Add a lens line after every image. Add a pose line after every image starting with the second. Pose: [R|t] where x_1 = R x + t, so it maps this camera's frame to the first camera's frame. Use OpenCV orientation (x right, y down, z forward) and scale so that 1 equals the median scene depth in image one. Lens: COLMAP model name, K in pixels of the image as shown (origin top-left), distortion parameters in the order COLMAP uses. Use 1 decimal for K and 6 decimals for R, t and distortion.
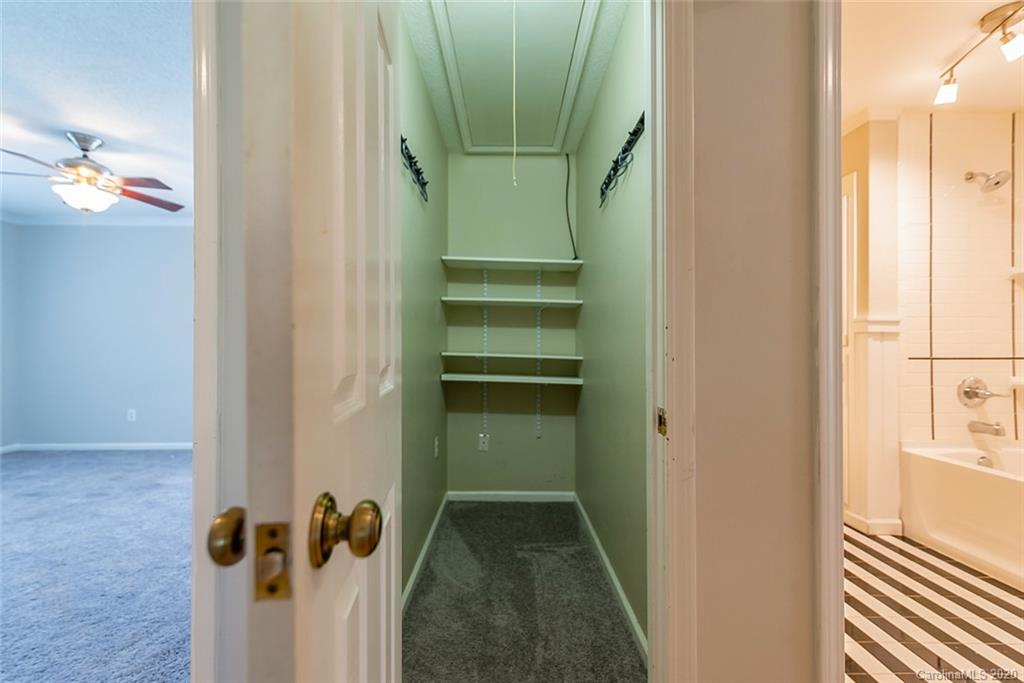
lens RADIAL K [[441.0, 0, 512.4], [0, 441.0, 346.8], [0, 0, 1]] dist [0.007145, 0.000934]
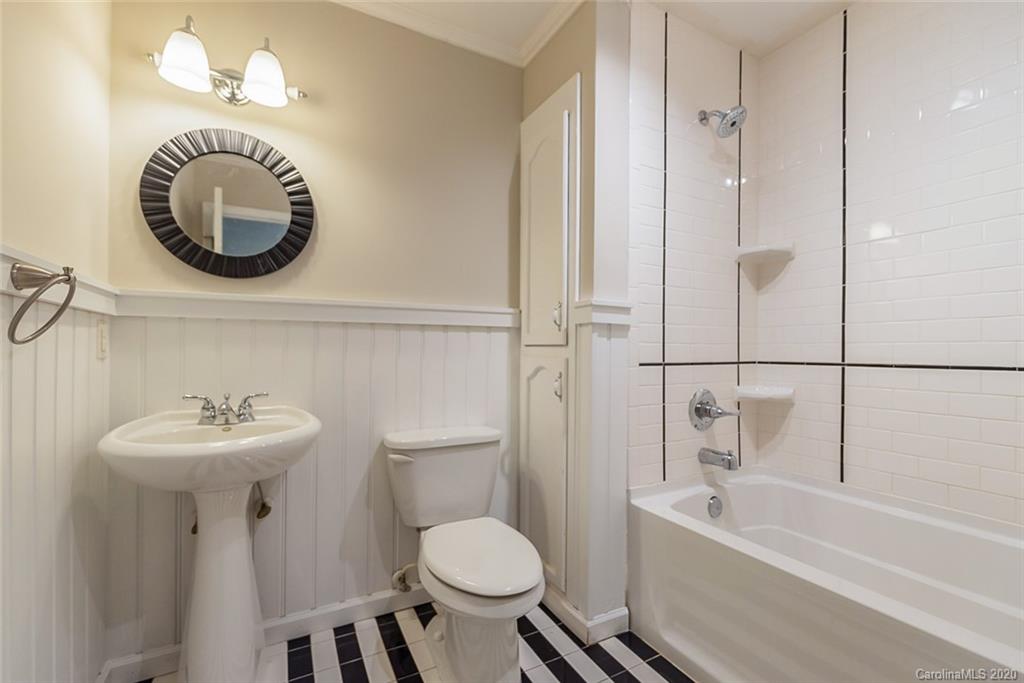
lens RADIAL K [[441.0, 0, 510.7], [0, 441.0, 343.9], [0, 0, 1]] dist [0.007145, 0.000934]
pose [[0.886331, 0.011190, 0.462917, 0.409500], [-0.011115, 0.999934, -0.002891, -0.000750], [-0.462919, -0.002583, 0.886397, 0.496877]]
